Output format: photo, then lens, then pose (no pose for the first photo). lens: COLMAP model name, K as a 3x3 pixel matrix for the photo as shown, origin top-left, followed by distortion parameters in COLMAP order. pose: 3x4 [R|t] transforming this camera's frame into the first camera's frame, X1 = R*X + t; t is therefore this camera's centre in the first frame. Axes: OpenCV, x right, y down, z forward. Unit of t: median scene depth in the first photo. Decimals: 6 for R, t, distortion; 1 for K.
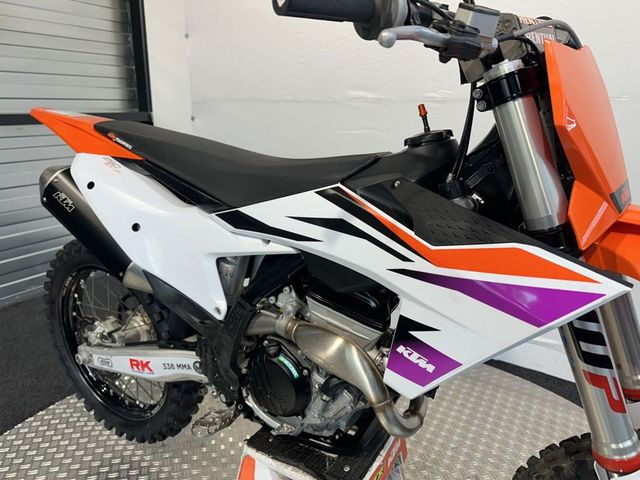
lens RADIAL K [[454.5, 0, 319.9], [0, 454.5, 236.5], [0, 0, 1]] dist [0.045500, -0.083559]
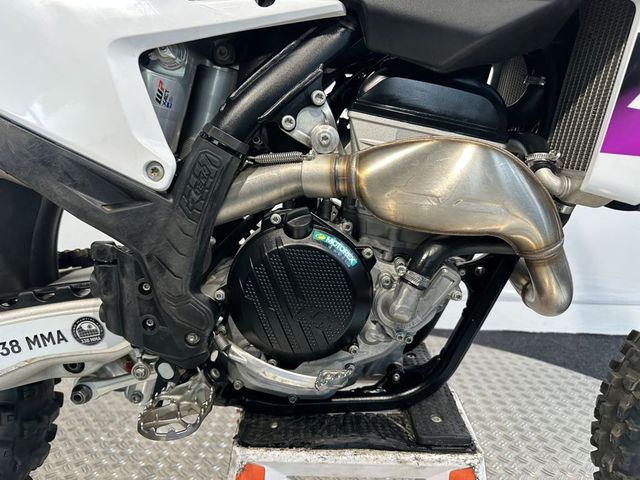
lens RADIAL K [[454.5, 0, 319.9], [0, 454.5, 236.5], [0, 0, 1]] dist [0.045500, -0.083559]
pose [[0.863362, -0.105754, 0.493378, -0.322434], [0.139249, 0.989756, -0.031522, 0.275121], [-0.484990, 0.095917, 0.869244, 0.538779]]
